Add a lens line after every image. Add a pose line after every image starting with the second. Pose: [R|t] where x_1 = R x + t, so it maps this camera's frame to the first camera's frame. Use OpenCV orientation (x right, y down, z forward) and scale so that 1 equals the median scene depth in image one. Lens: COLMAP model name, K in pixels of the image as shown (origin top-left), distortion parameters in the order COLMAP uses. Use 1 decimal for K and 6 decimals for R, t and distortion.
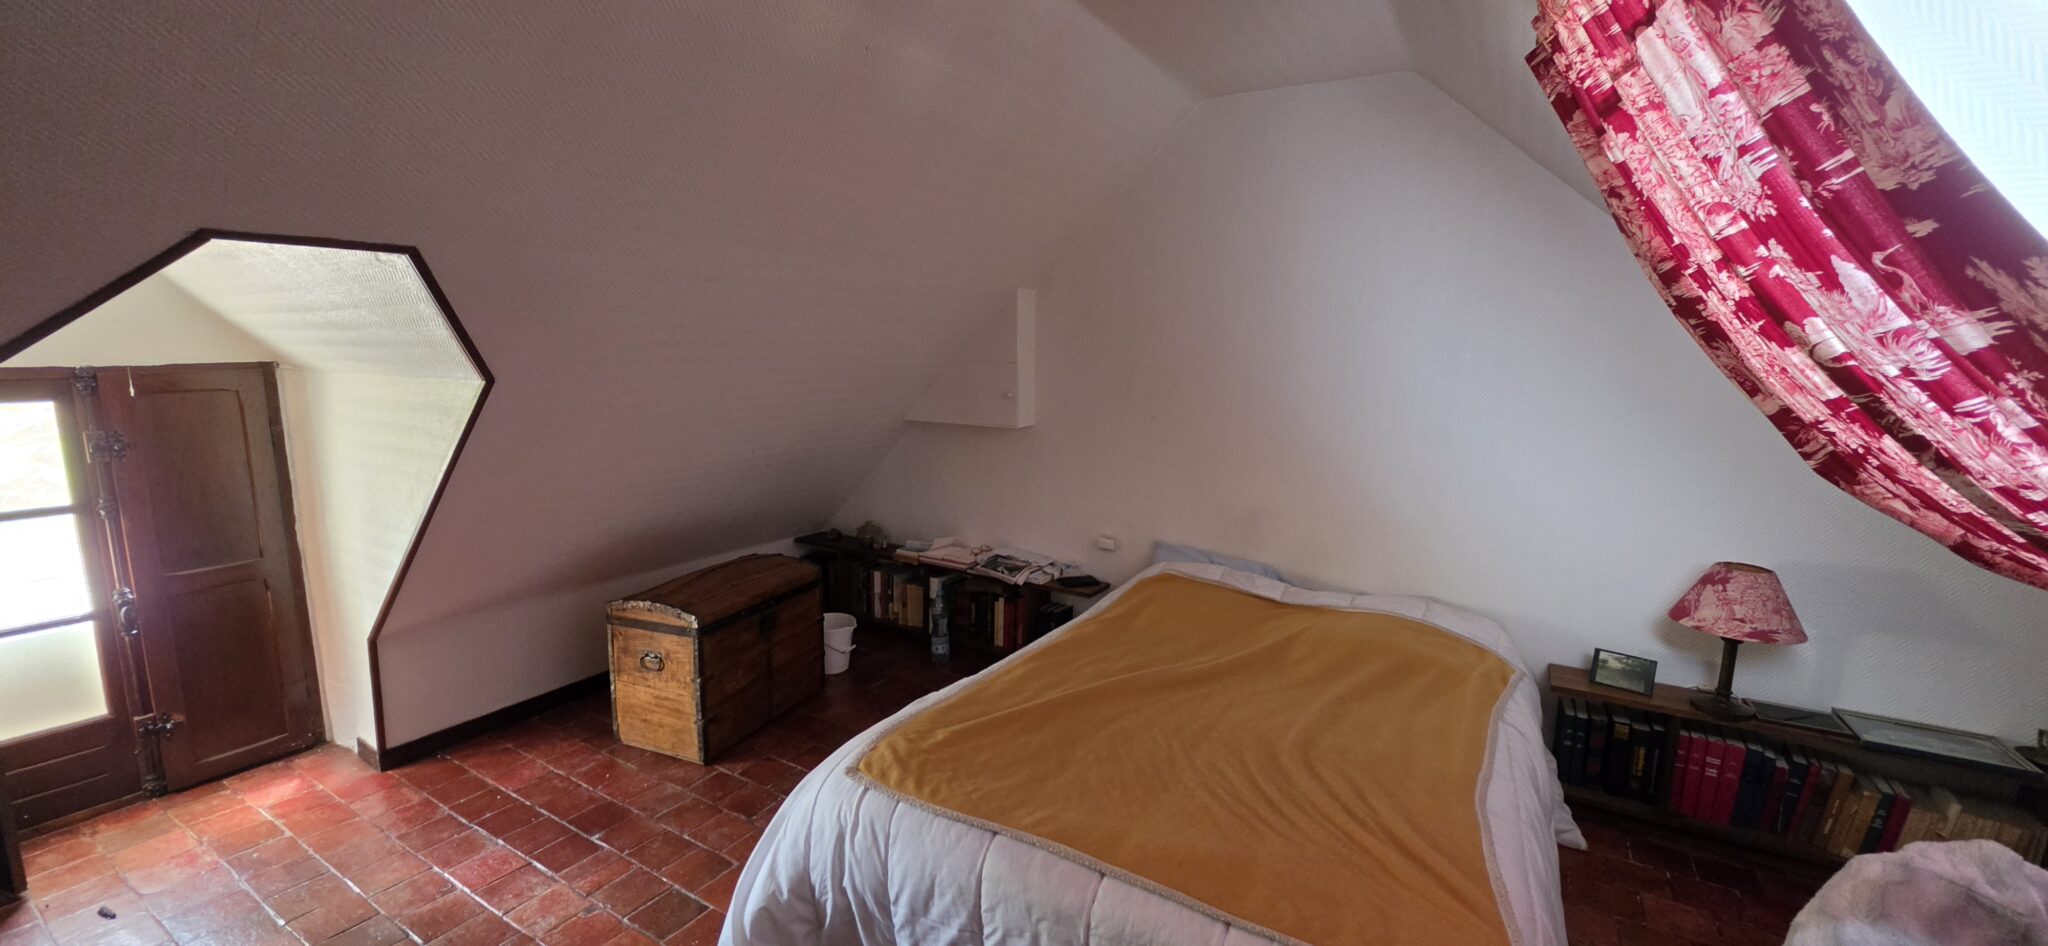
lens RADIAL K [[827.9, 0, 1024.0], [0, 827.9, 473.0], [0, 0, 1]] dist [0.001243, -0.000019]
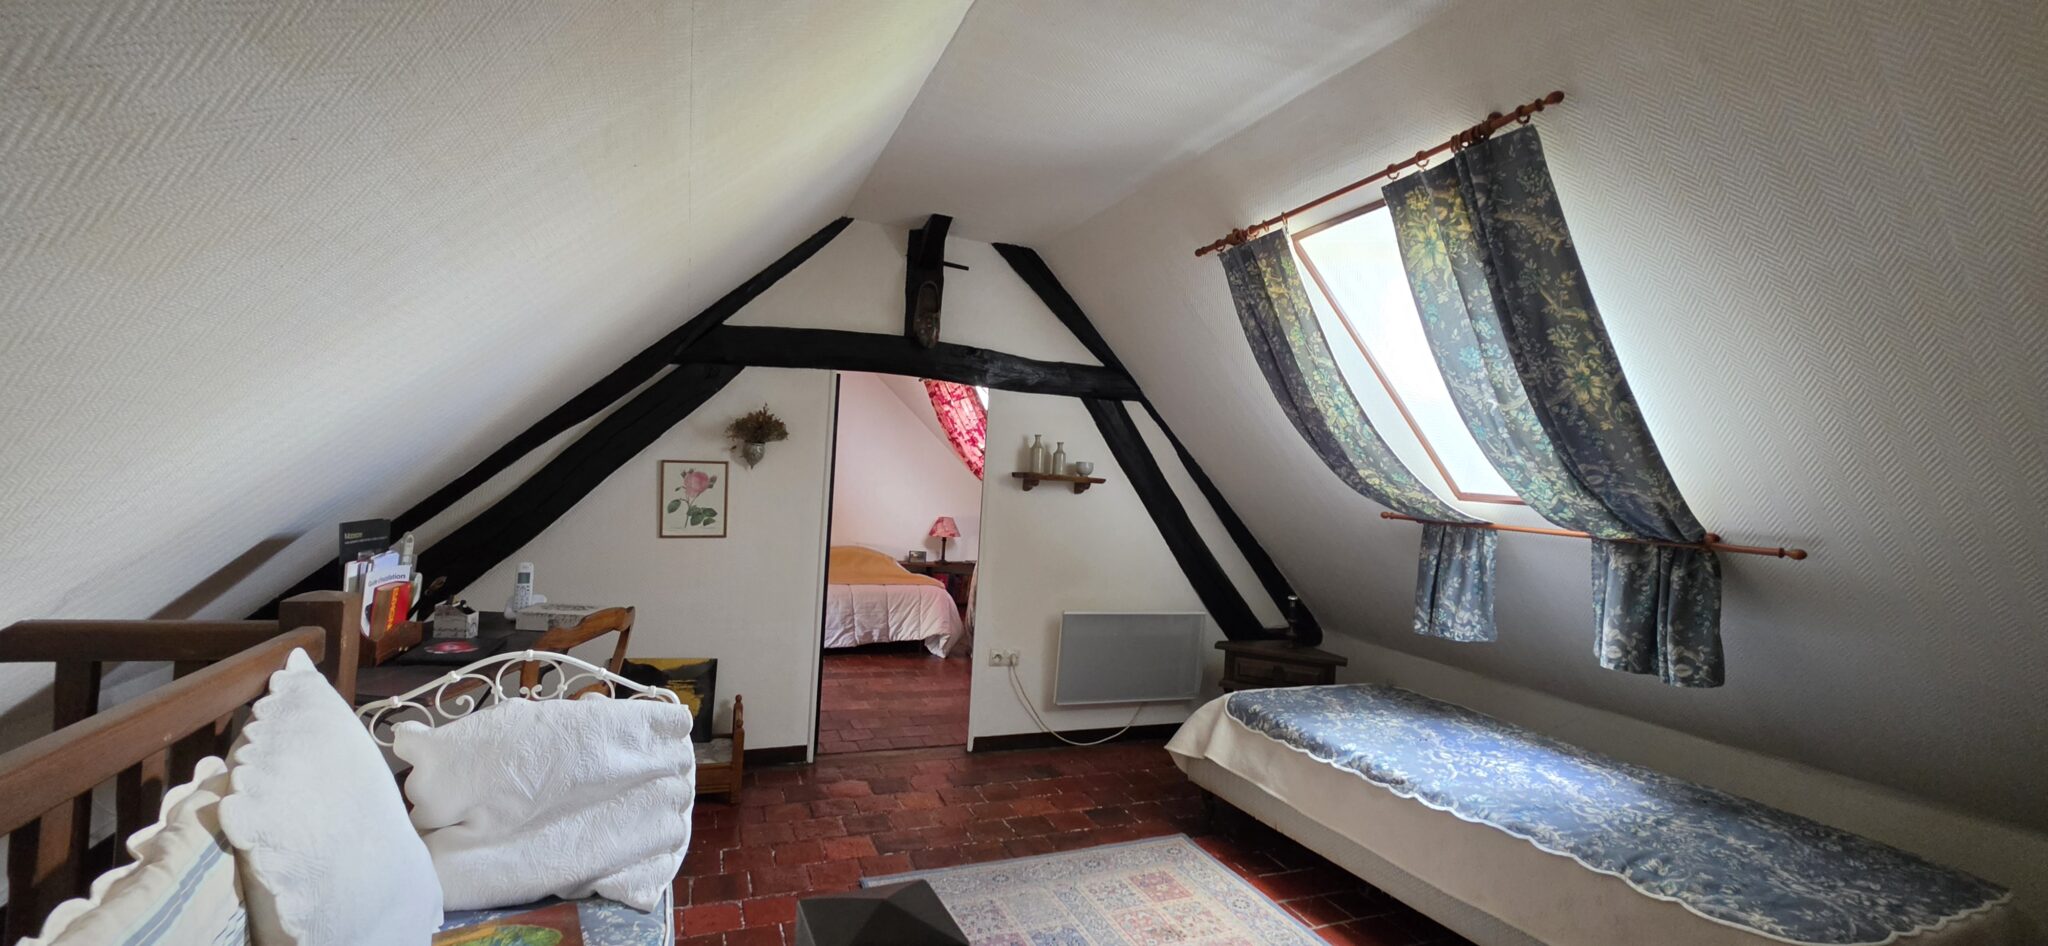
lens RADIAL K [[827.9, 0, 1024.0], [0, 827.9, 473.0], [0, 0, 1]] dist [0.001243, -0.000019]
pose [[0.604937, 0.023765, 0.795918, -2.825510], [0.074847, 0.993432, -0.086550, 0.449807], [-0.792748, 0.111929, 0.599185, -2.224807]]
